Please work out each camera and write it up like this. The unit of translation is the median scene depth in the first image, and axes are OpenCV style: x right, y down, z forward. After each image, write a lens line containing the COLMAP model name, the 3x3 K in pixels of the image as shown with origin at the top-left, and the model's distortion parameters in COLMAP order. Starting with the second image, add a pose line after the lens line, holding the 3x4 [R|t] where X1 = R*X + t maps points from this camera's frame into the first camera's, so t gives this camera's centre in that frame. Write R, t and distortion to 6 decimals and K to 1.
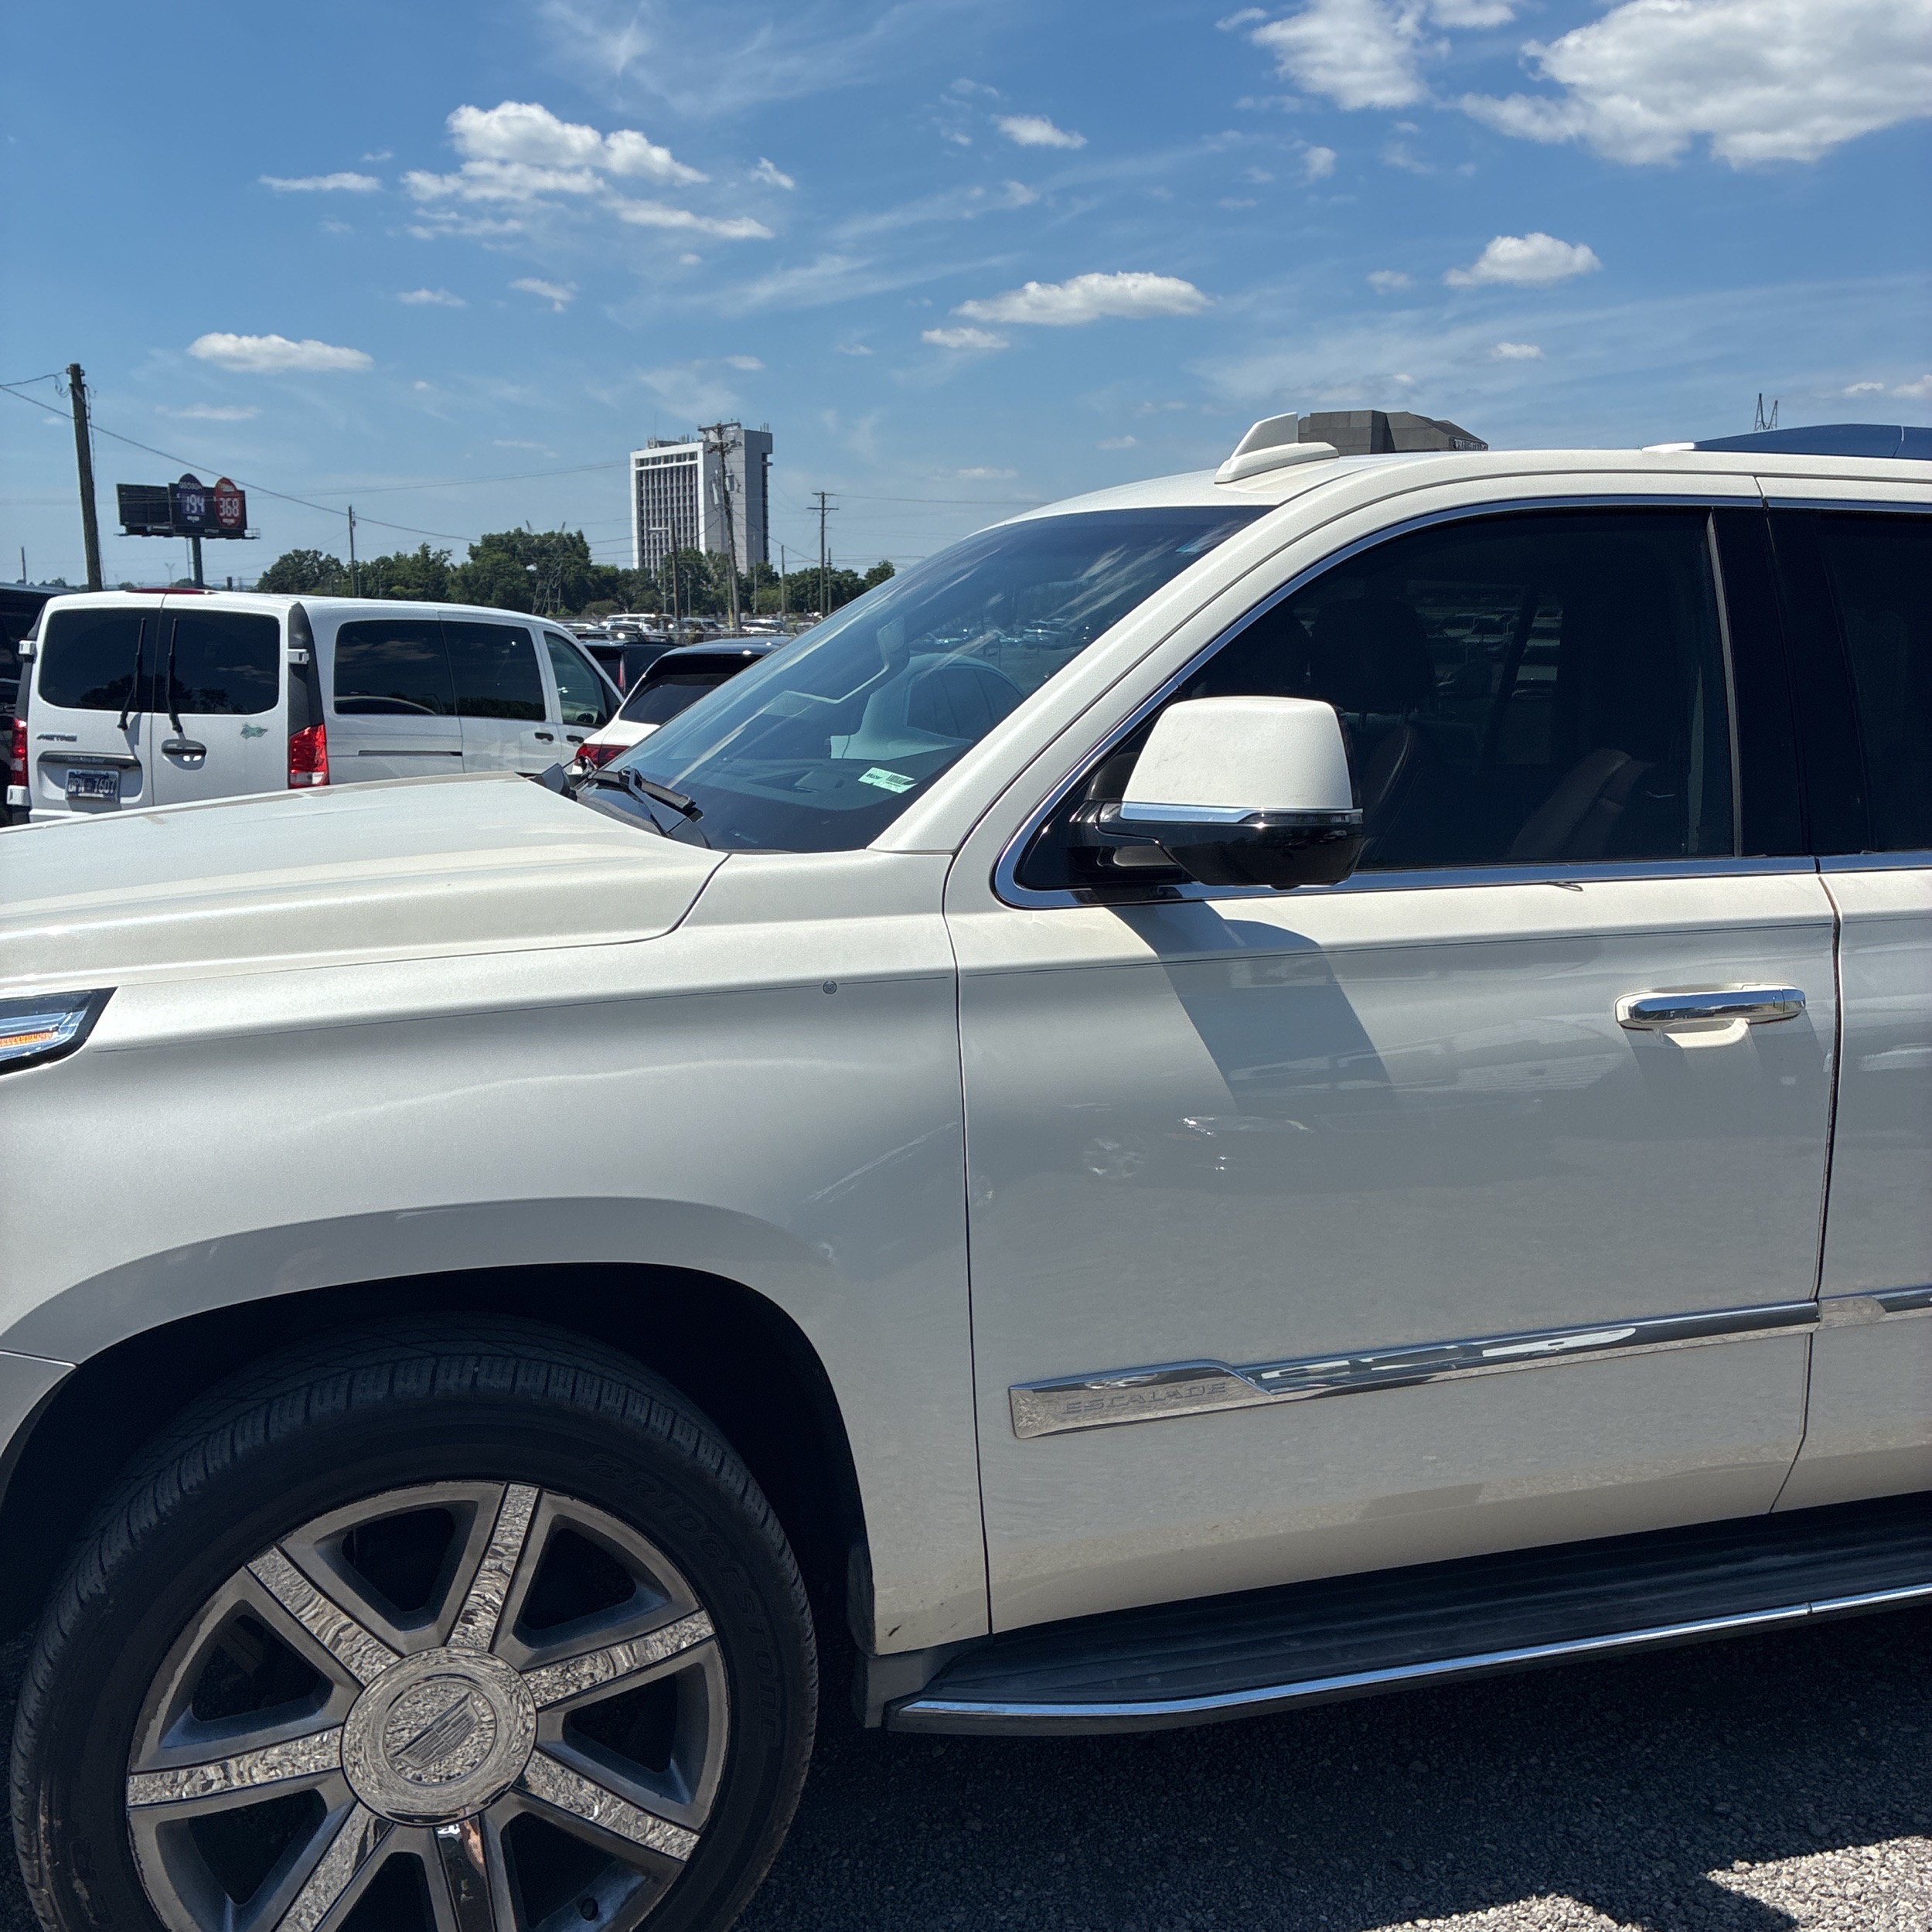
lens RADIAL K [[1996.3, 0, 968.1], [0, 1996.3, 941.0], [0, 0, 1]] dist [0.051253, -0.095470]
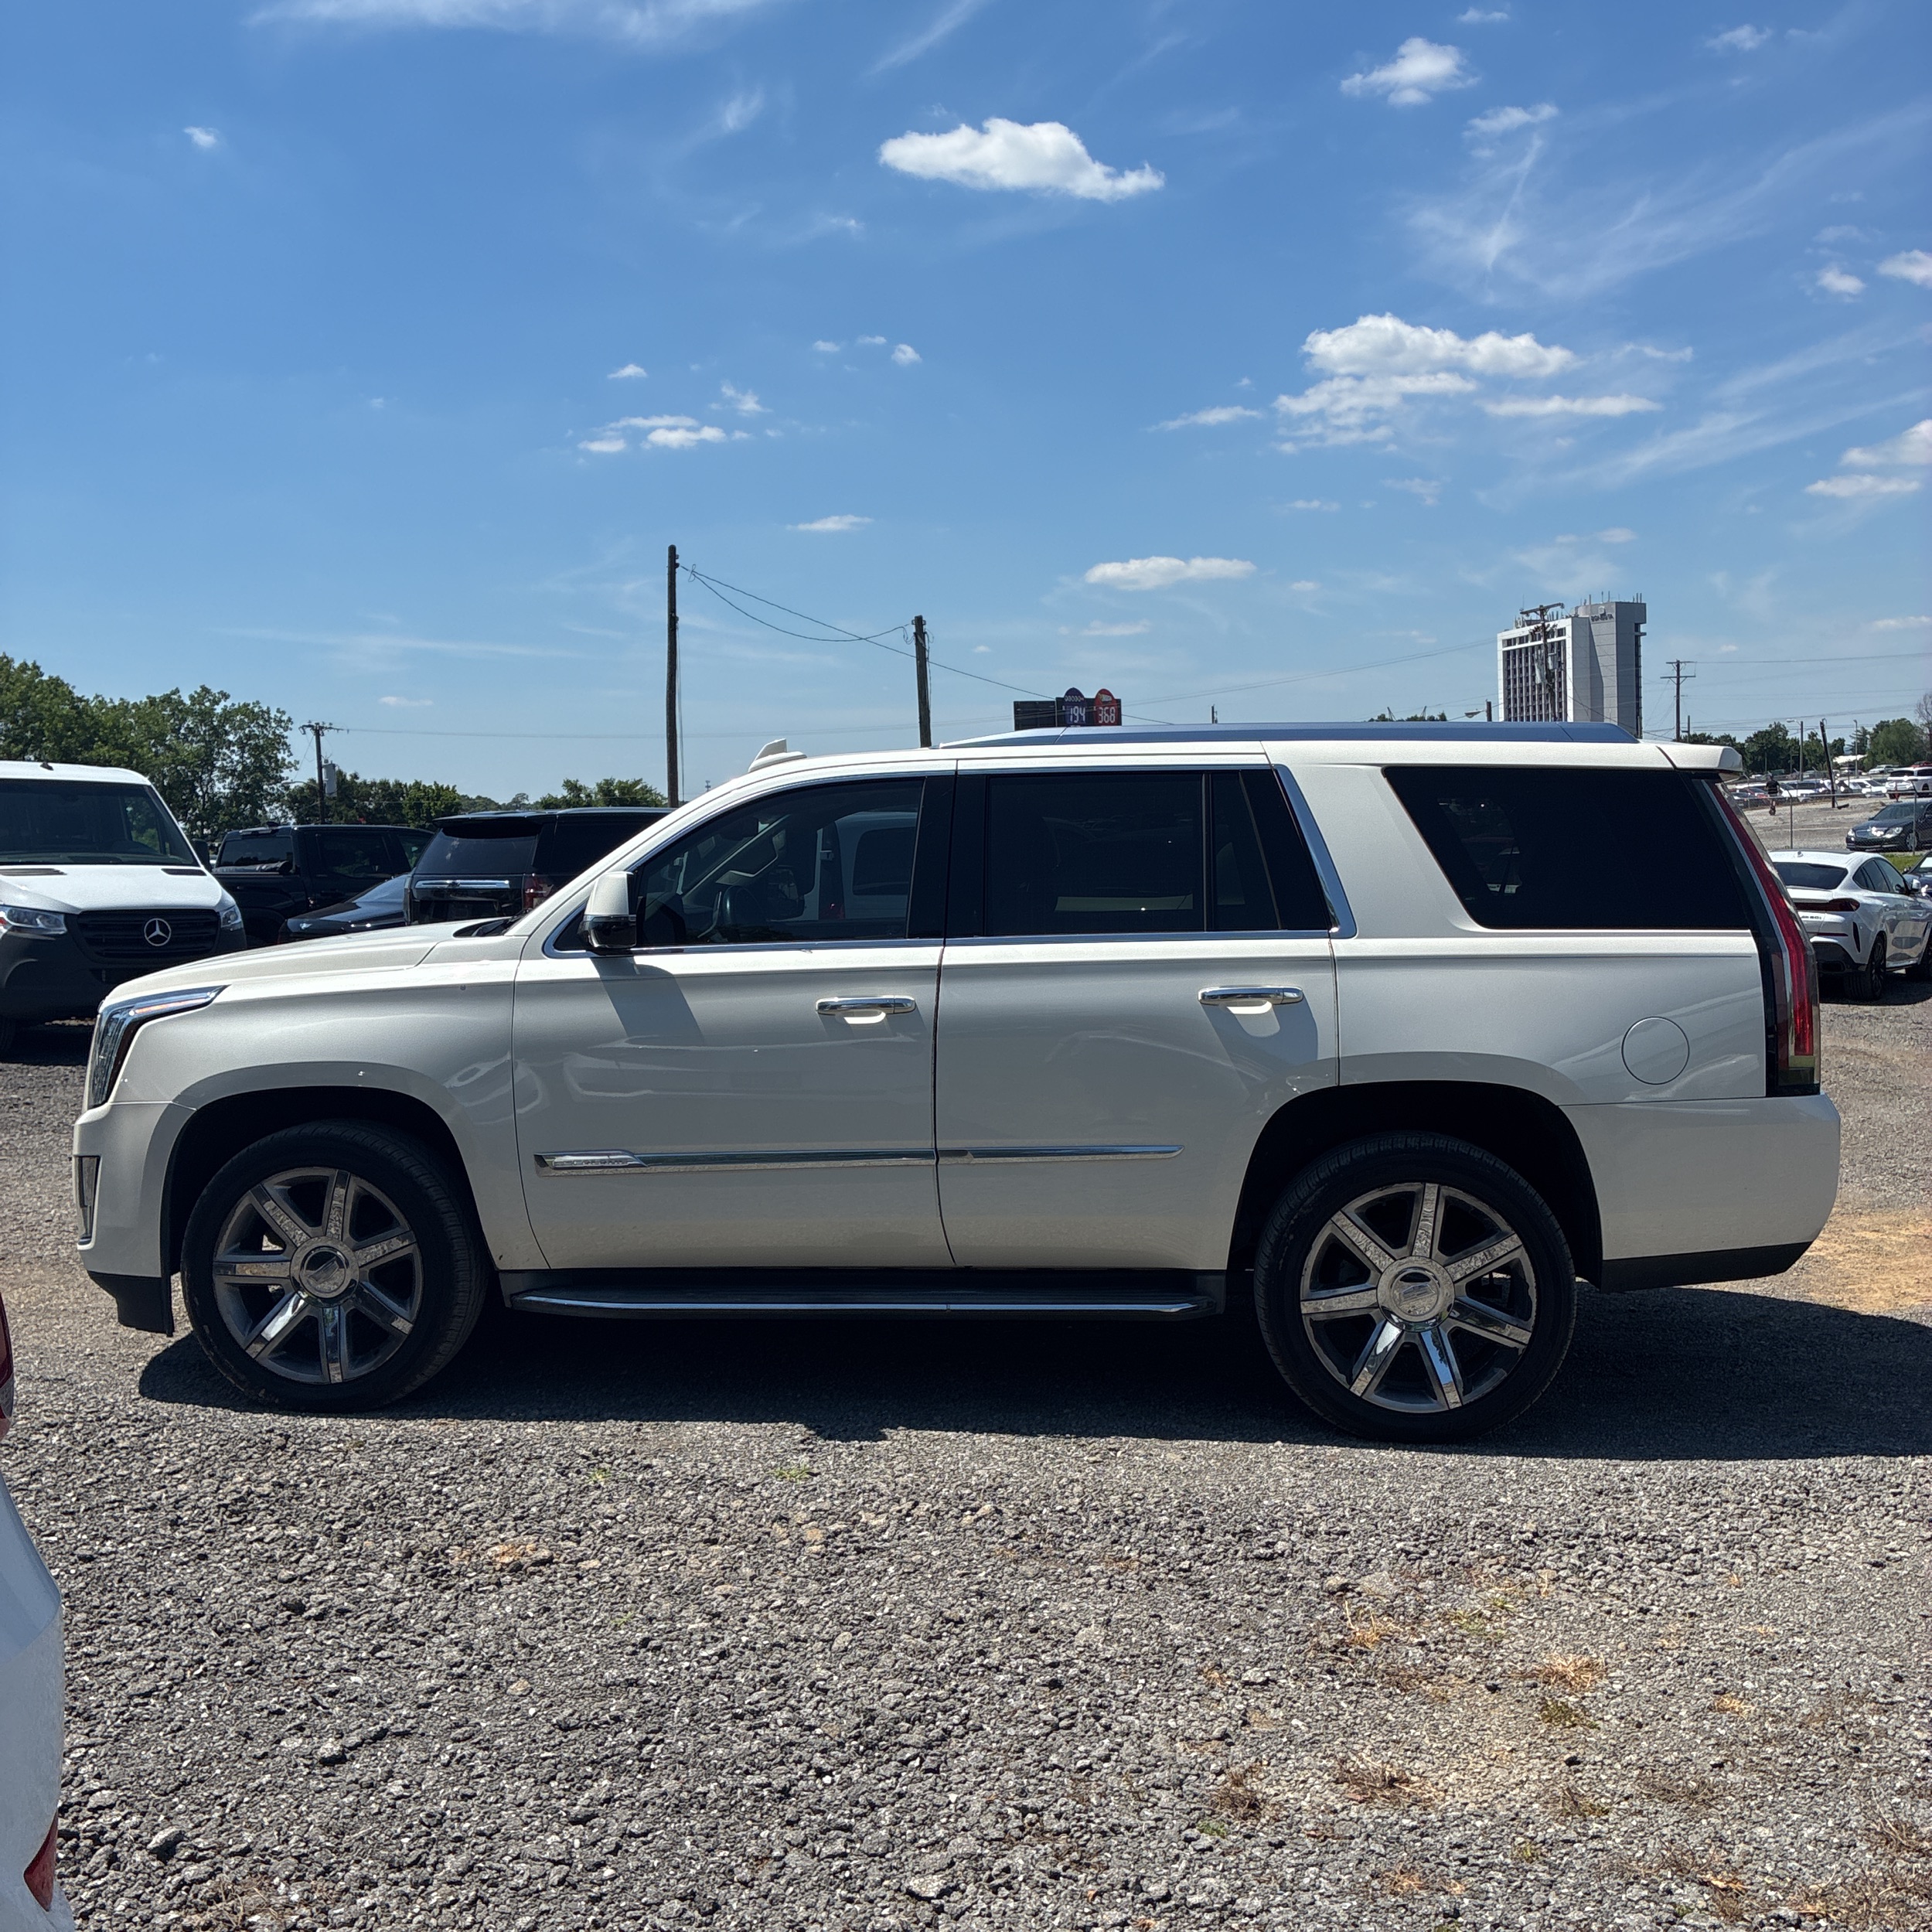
lens RADIAL K [[1992.8, 0, 968.5], [0, 1992.8, 915.6], [0, 0, 1]] dist [0.114477, -0.157905]
pose [[0.910359, -0.017182, -0.413462, 1.328060], [-0.025453, 0.994921, -0.097387, 0.138422], [0.413035, 0.099180, 0.905298, -0.895872]]
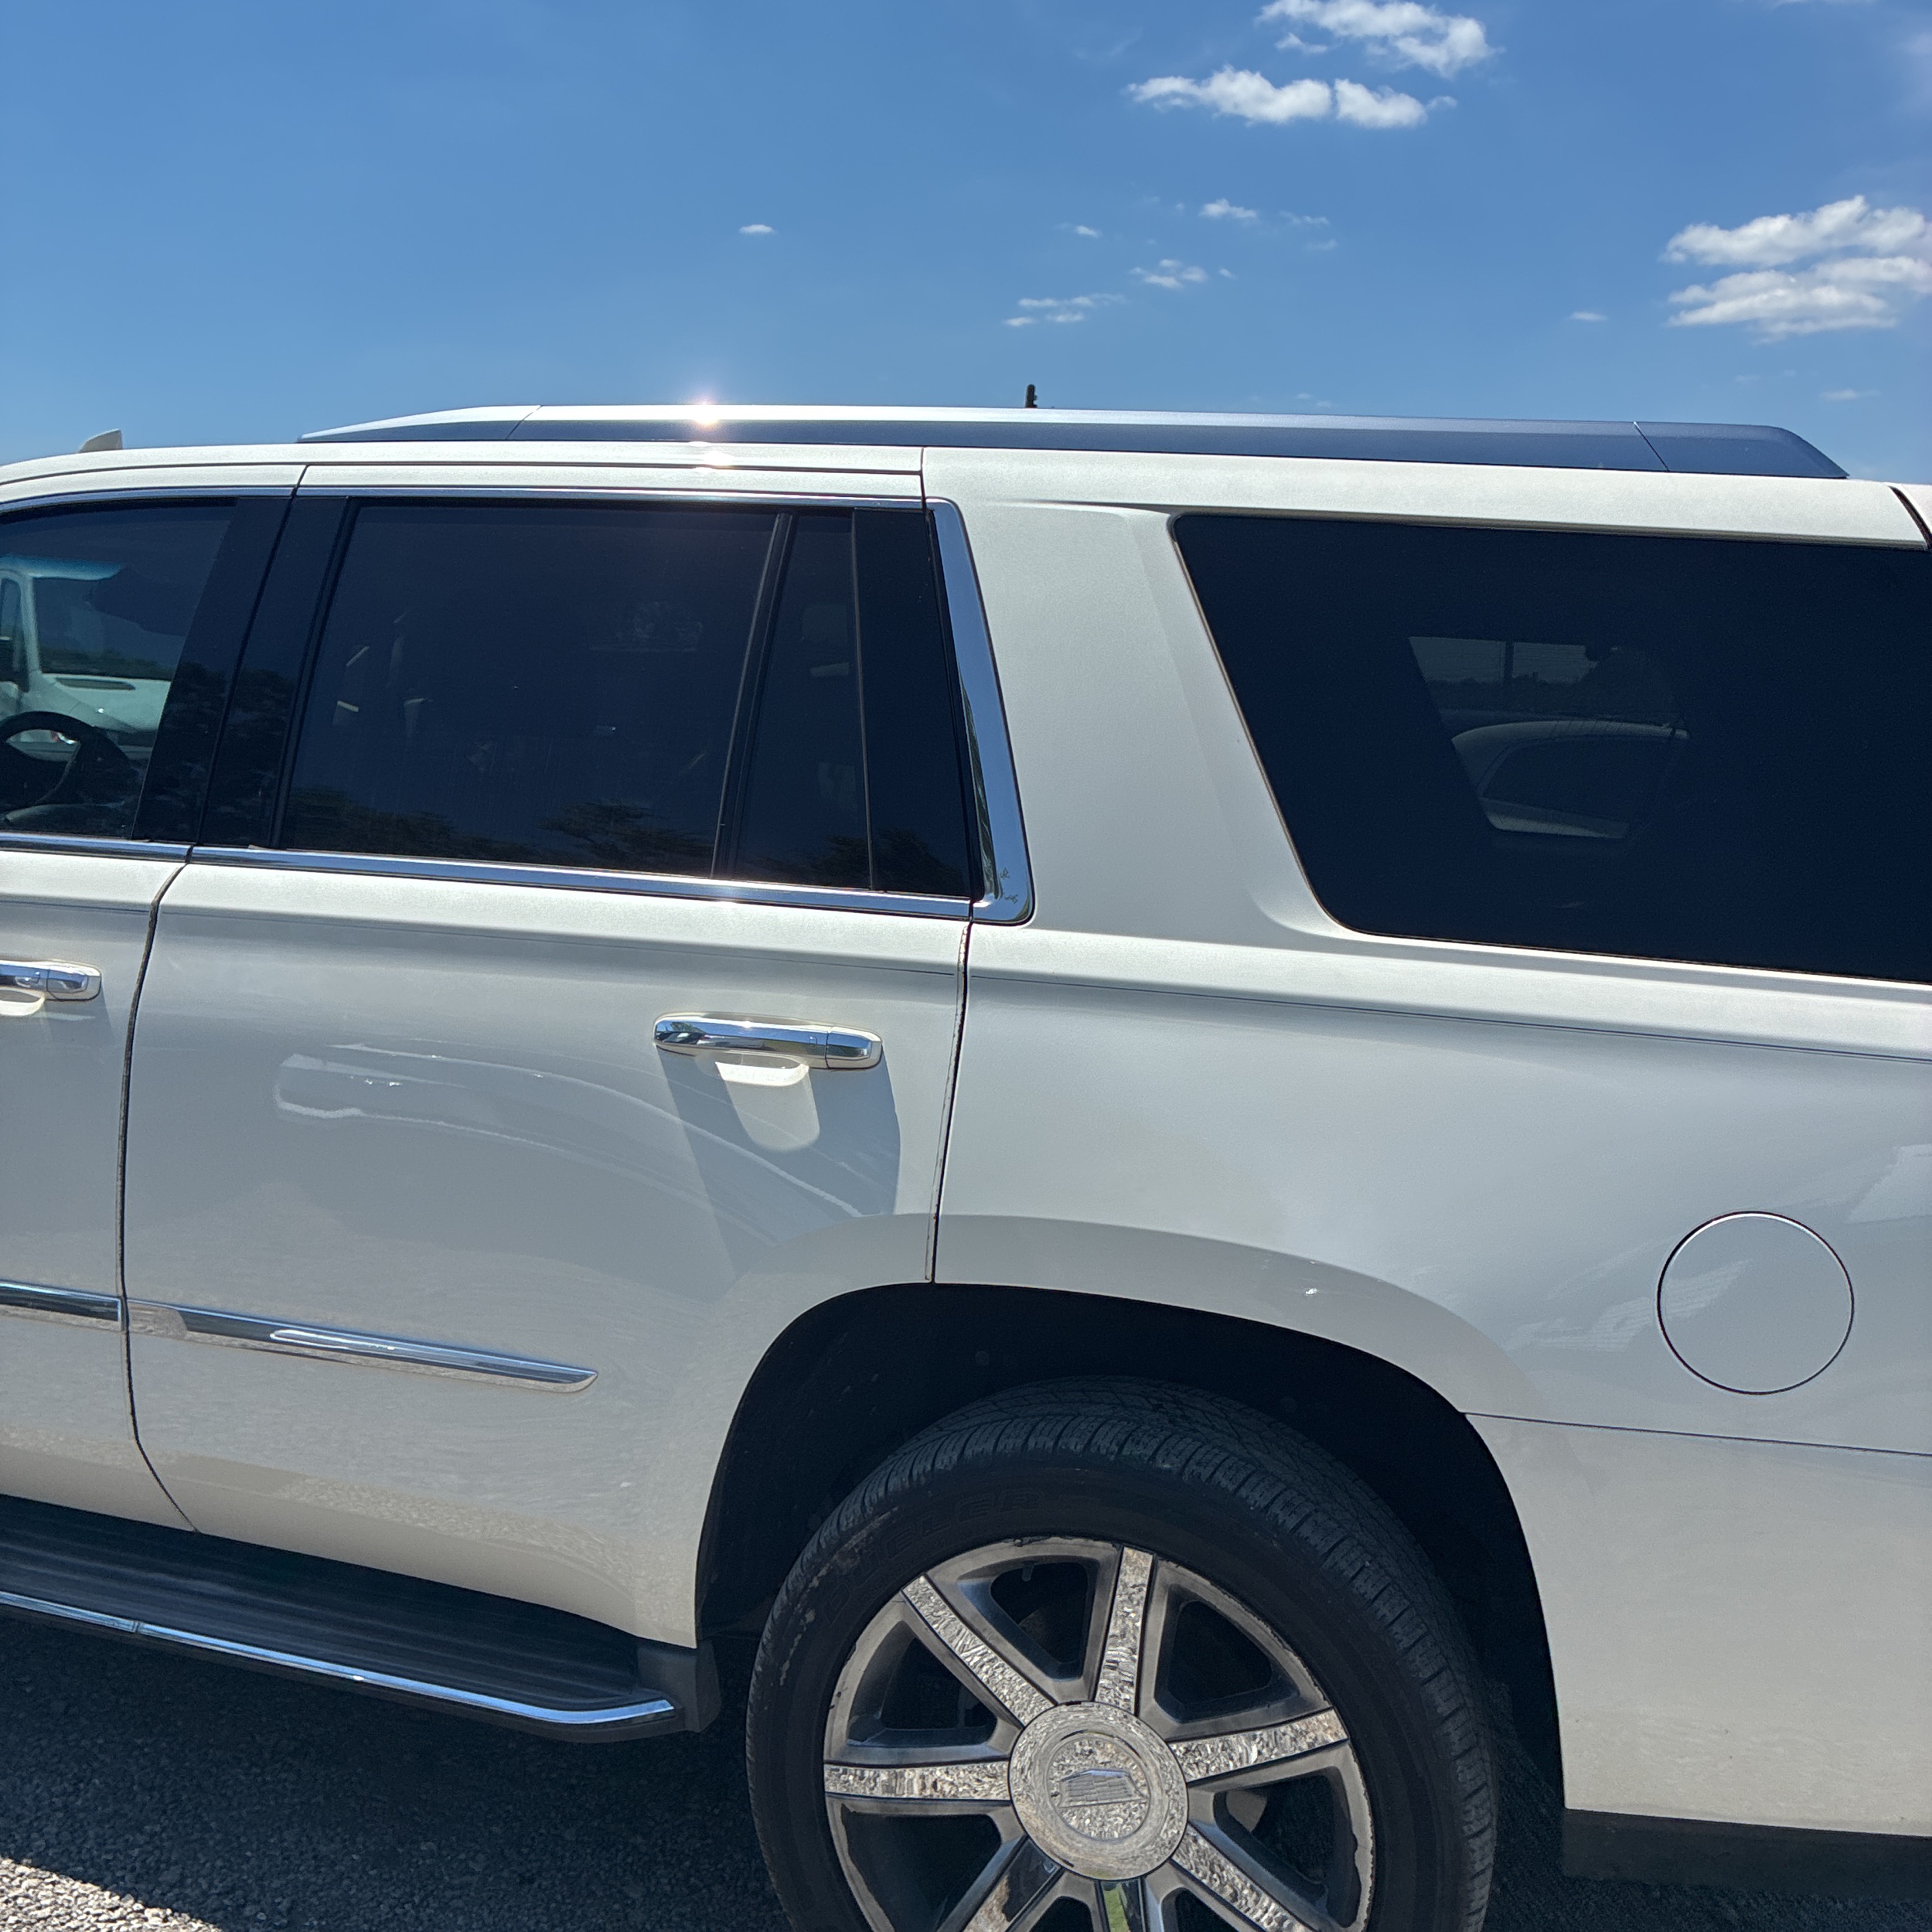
lens RADIAL K [[1948.1, 0, 962.0], [0, 1948.1, 941.1], [0, 0, 1]] dist [0.018167, 0.031236]
pose [[0.791906, 0.091077, -0.603813, 1.310975], [-0.120448, 0.992685, -0.008235, -0.033493], [0.598647, 0.079250, 0.797083, 0.474122]]
